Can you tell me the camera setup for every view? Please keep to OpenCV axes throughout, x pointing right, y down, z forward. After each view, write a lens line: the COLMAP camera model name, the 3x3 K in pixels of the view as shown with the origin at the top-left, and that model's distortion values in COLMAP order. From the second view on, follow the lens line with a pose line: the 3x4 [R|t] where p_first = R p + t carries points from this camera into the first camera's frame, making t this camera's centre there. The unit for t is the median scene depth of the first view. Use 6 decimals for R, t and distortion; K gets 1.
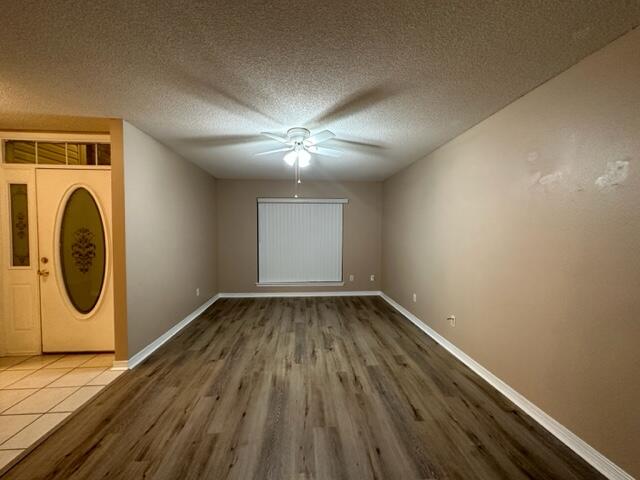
lens RADIAL K [[255.6, 0, 320.0], [0, 255.6, 240.0], [0, 0, 1]] dist [-0.003020, 0.000021]
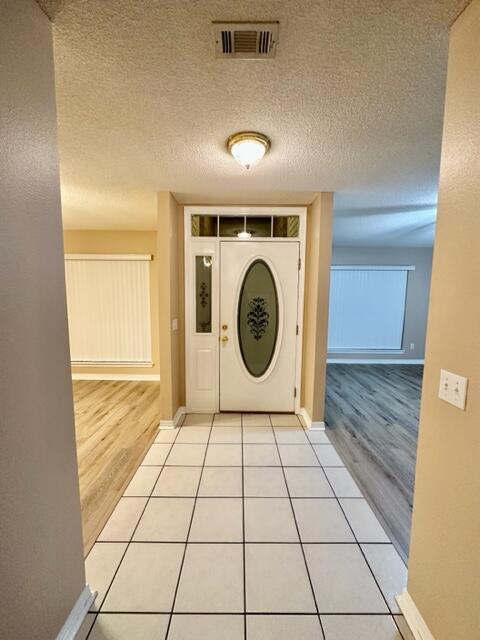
lens RADIAL K [[255.6, 0, 240.0], [0, 255.6, 320.0], [0, 0, 1]] dist [-0.003020, 0.000021]
pose [[0.996672, 0.010578, -0.080826, -0.918394], [-0.005742, 0.998192, 0.059828, -0.017488], [0.081313, -0.059165, 0.994931, -0.069587]]
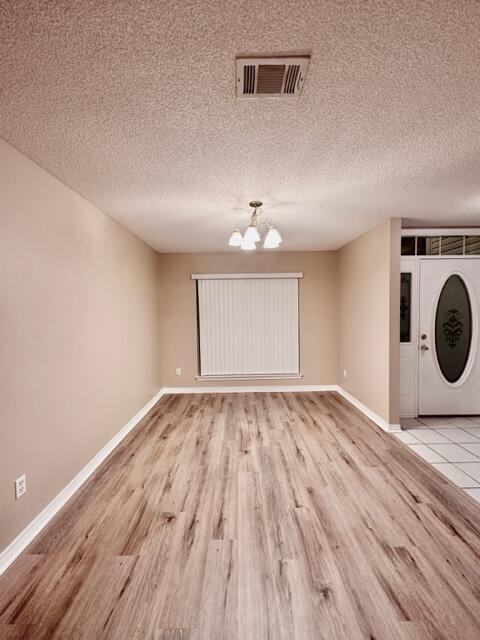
lens RADIAL K [[255.6, 0, 240.0], [0, 255.6, 320.0], [0, 0, 1]] dist [-0.003020, 0.000021]
pose [[0.996608, -0.021602, -0.079413, -1.808980], [0.021926, 0.999754, 0.003205, -0.022012], [0.079325, -0.004935, 0.996837, -0.240476]]
